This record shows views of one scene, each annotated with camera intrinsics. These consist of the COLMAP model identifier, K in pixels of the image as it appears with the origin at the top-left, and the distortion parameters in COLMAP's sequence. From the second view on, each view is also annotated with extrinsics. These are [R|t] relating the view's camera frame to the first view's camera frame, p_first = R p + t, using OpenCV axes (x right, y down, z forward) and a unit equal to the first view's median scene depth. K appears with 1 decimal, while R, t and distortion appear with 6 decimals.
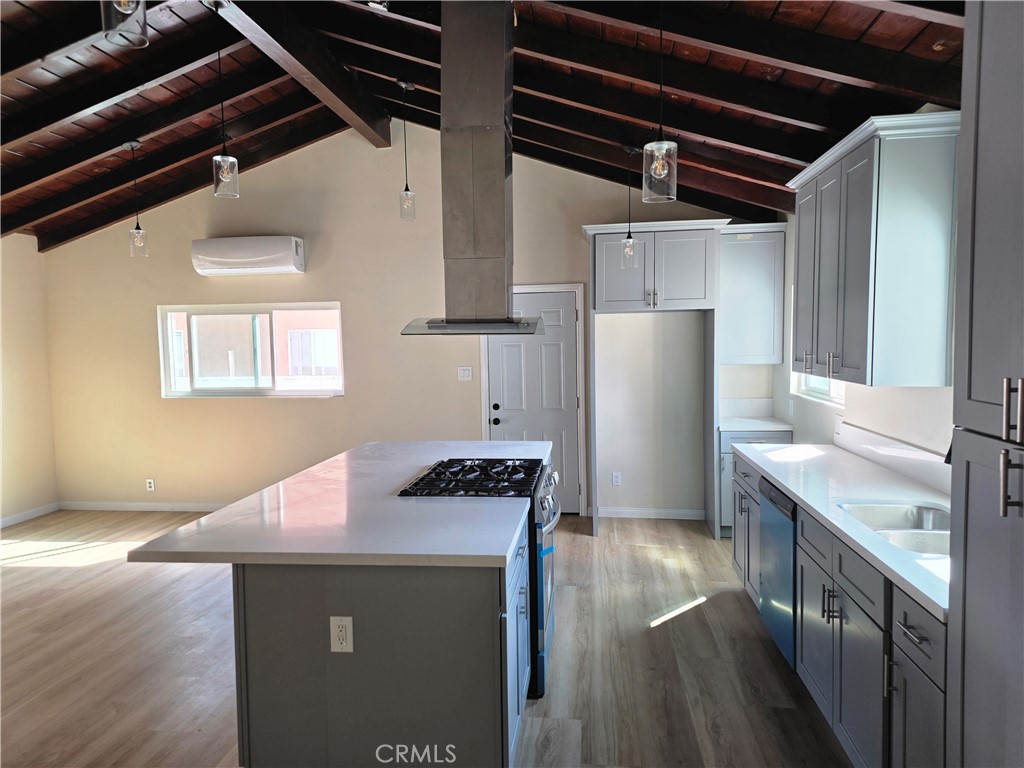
lens RADIAL K [[675.7, 0, 512.0], [0, 675.7, 384.0], [0, 0, 1]] dist [0.098517, -0.110034]
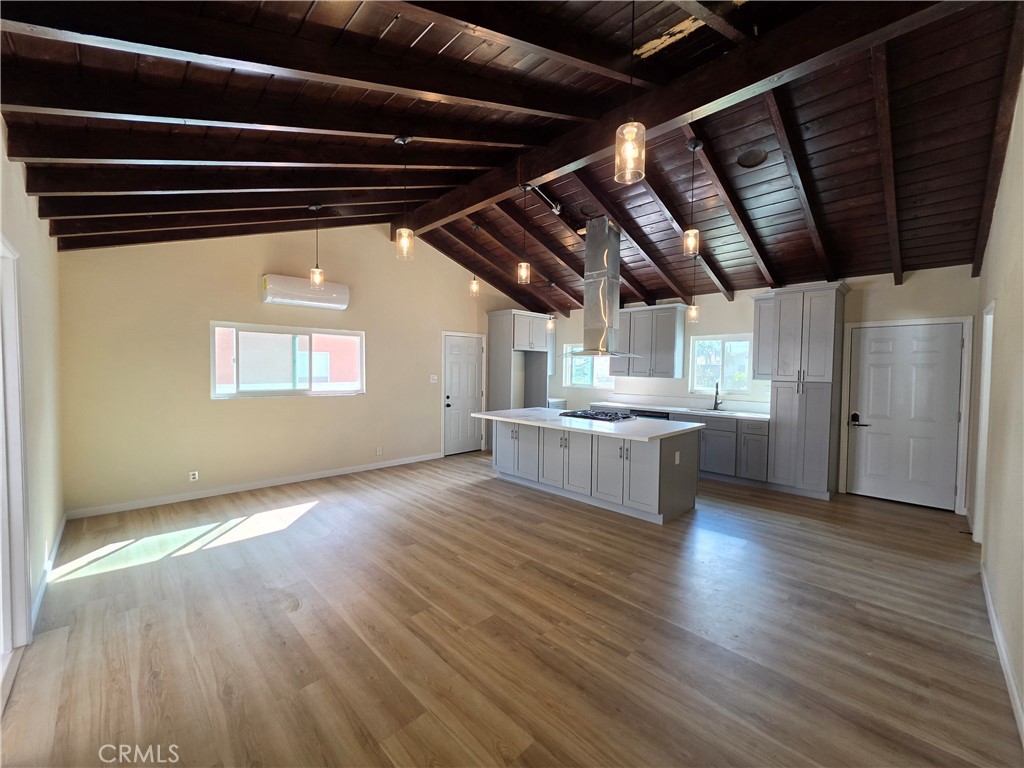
lens RADIAL K [[412.0, 0, 509.2], [0, 412.0, 383.7], [0, 0, 1]] dist [-0.001310, -0.000397]
pose [[0.633563, -0.004228, 0.773679, -0.739294], [0.029078, 0.999409, -0.018350, 0.021196], [-0.773144, 0.034123, 0.633312, 0.164818]]
